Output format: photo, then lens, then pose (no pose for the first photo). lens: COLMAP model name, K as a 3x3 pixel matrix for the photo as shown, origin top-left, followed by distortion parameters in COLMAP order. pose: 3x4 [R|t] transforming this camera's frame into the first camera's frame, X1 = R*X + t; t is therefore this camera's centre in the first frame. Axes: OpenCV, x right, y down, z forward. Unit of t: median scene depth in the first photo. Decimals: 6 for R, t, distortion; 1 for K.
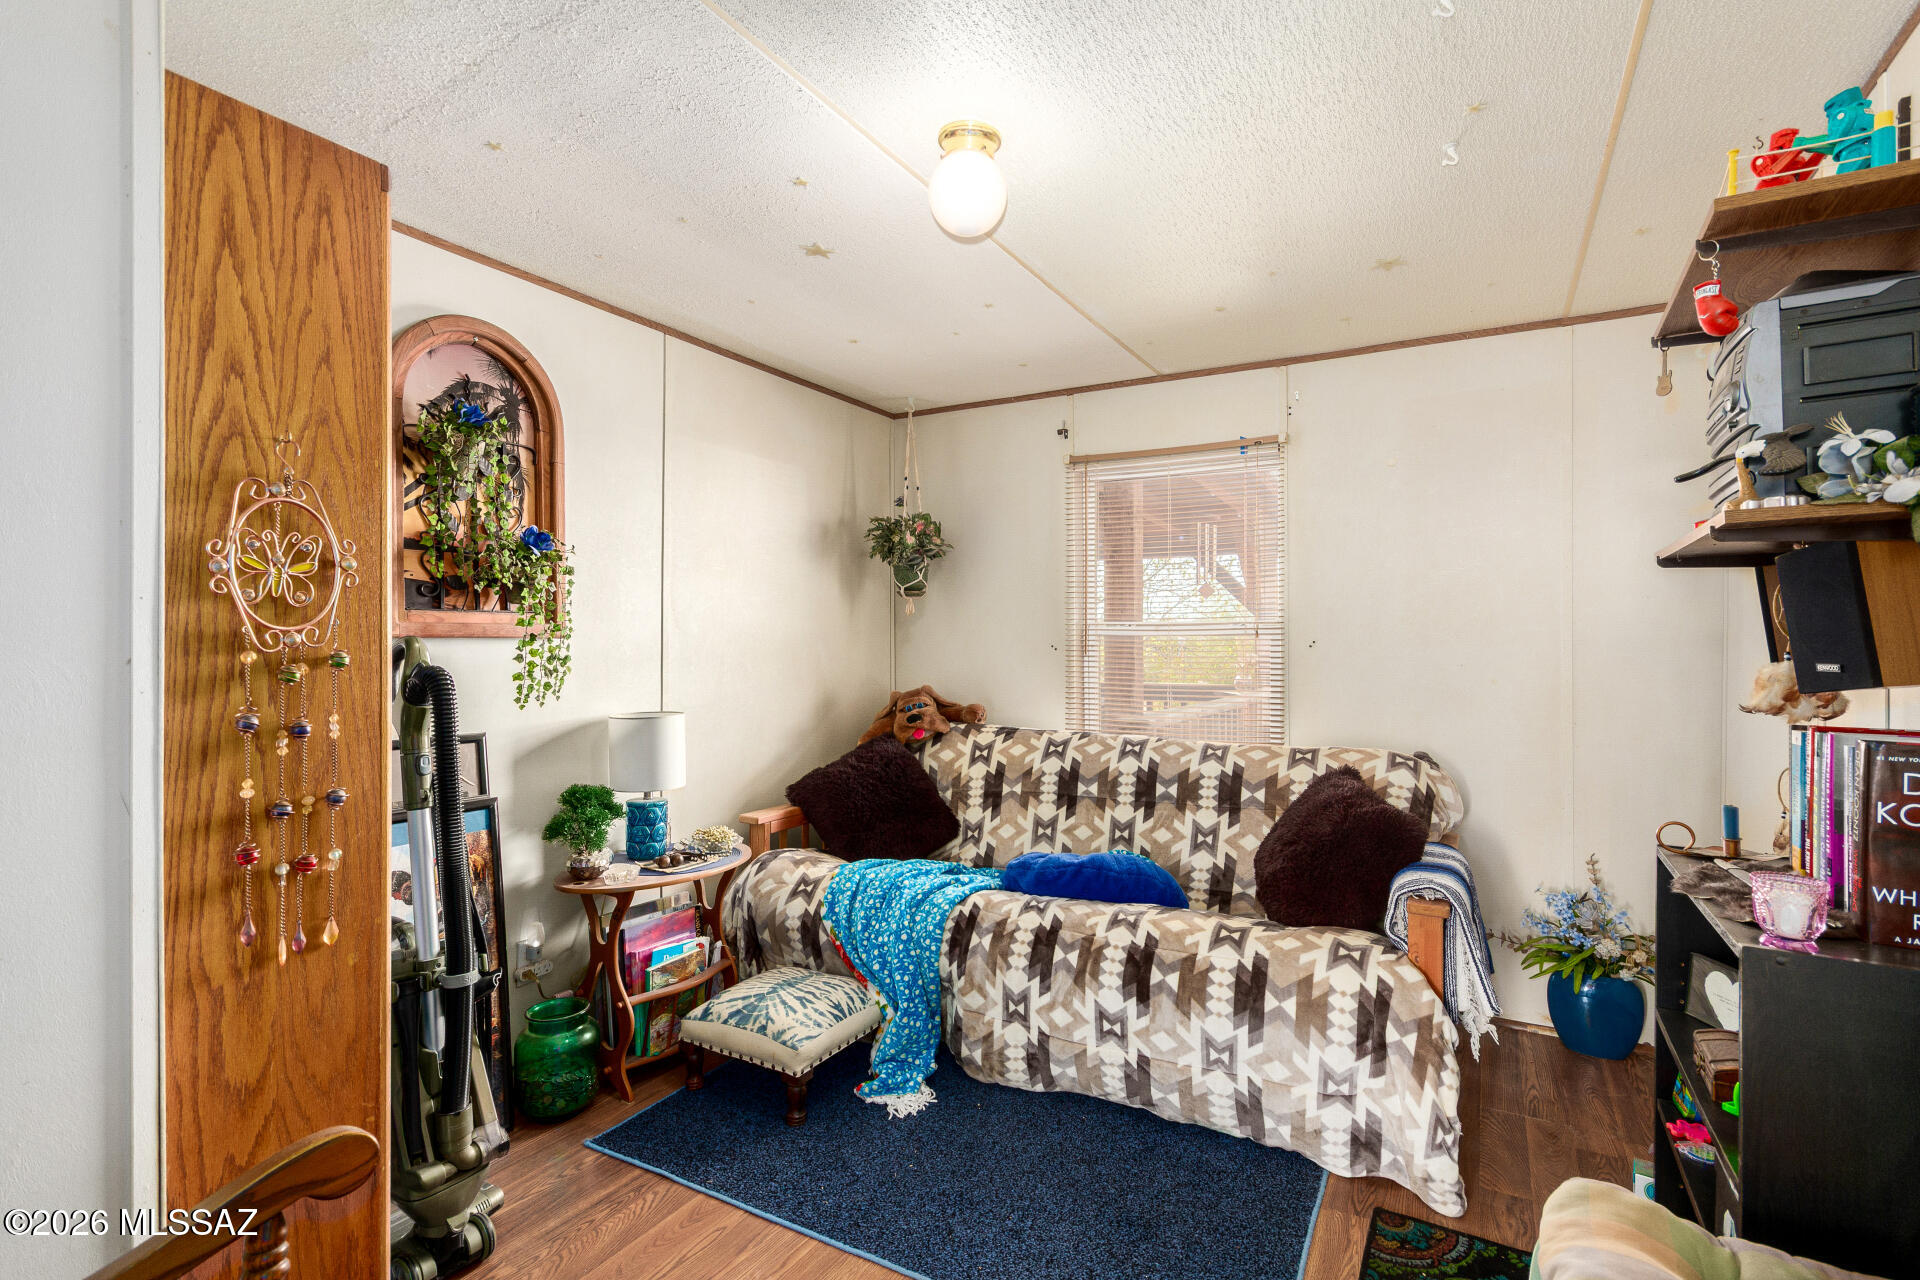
lens RADIAL K [[917.9, 0, 960.0], [0, 917.9, 640.0], [0, 0, 1]] dist [0.000170, 0.000018]
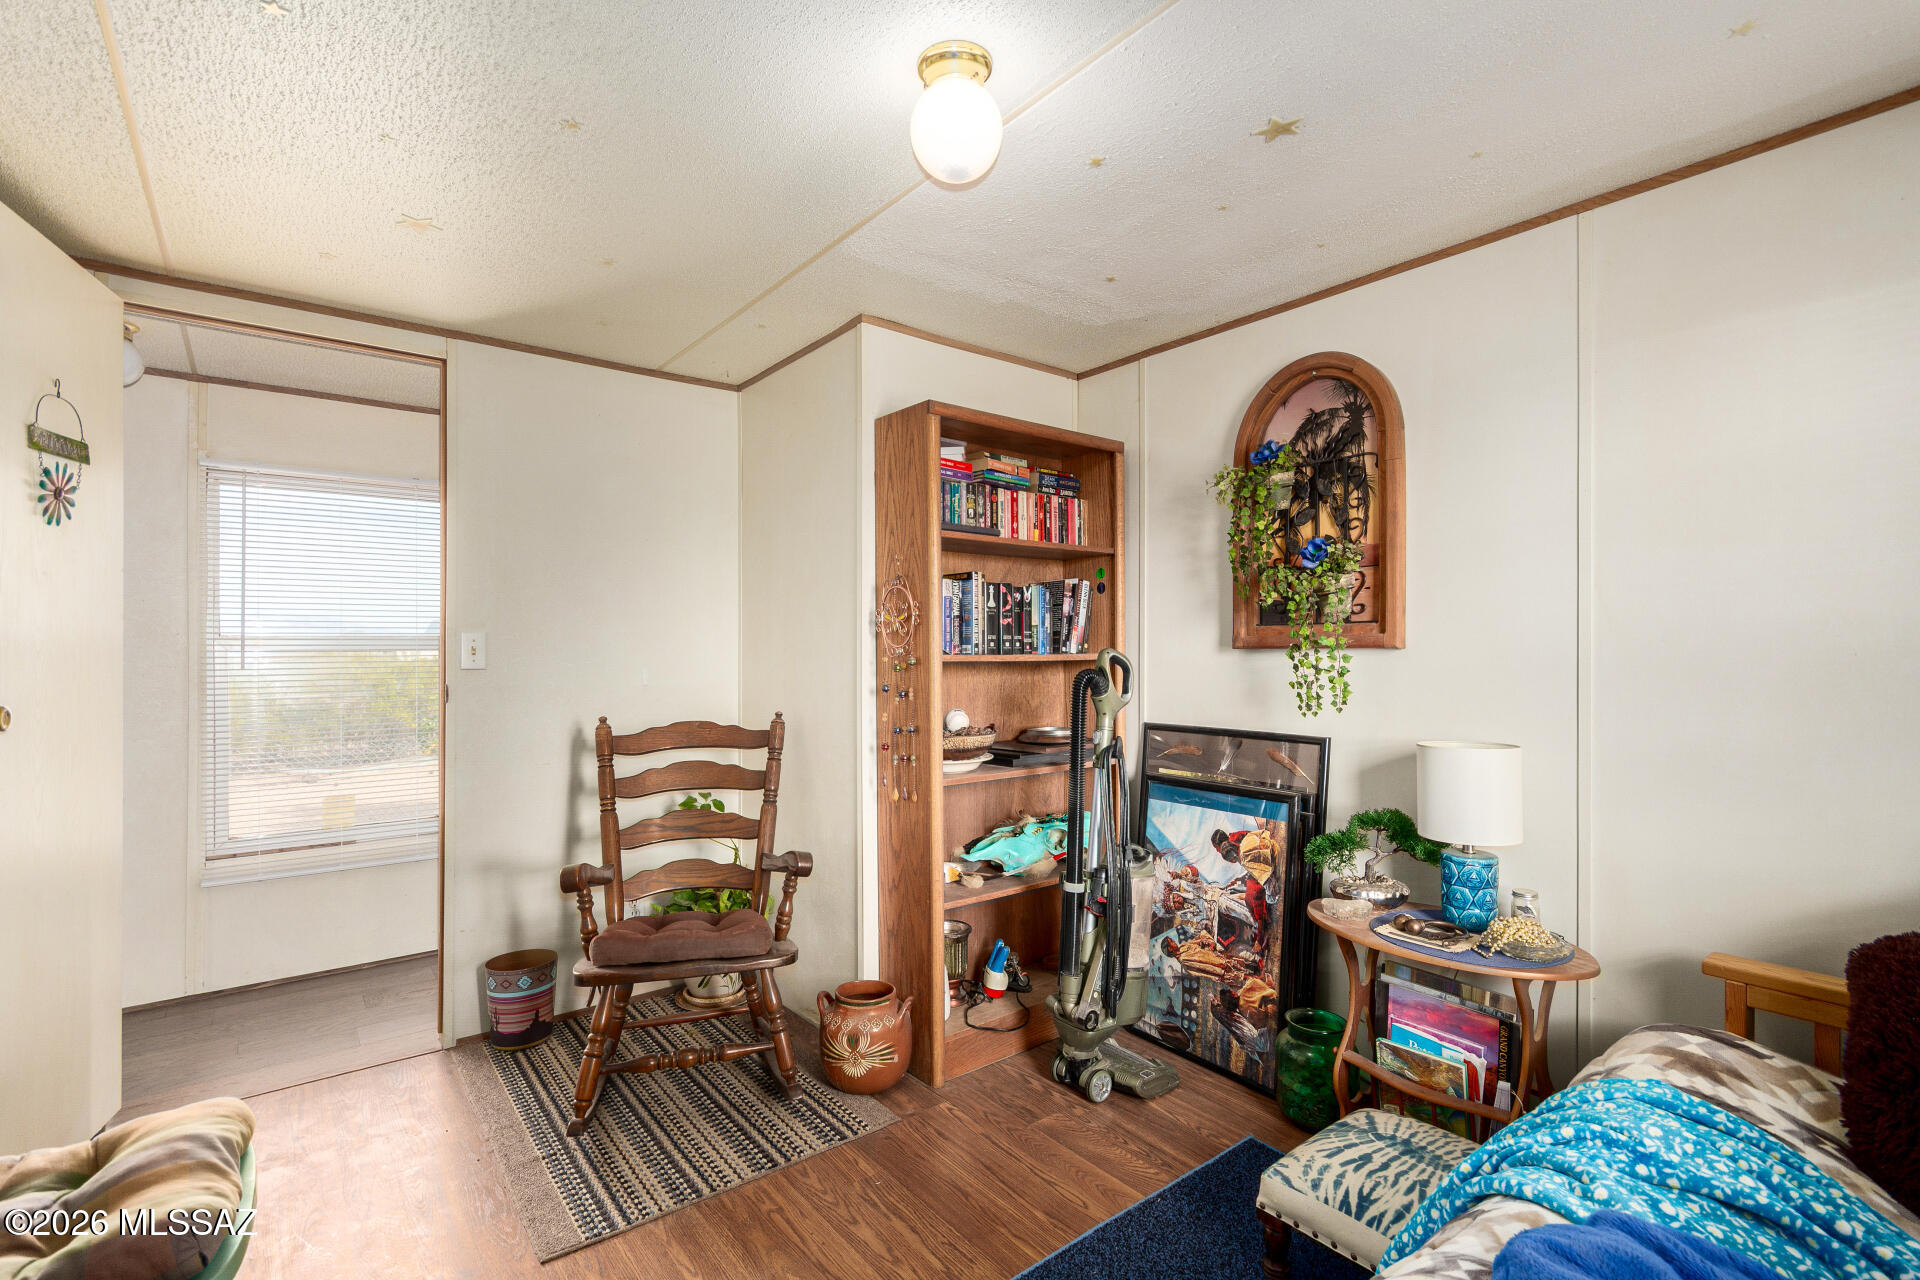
lens RADIAL K [[867.4, 0, 965.5], [0, 867.4, 651.0], [0, 0, 1]] dist [-0.000084, -0.000015]
pose [[-0.375544, -0.000173, -0.926804, 0.558809], [-0.000416, 1.000000, -0.000018, 0.001072], [0.926804, 0.000379, -0.375544, 0.967121]]
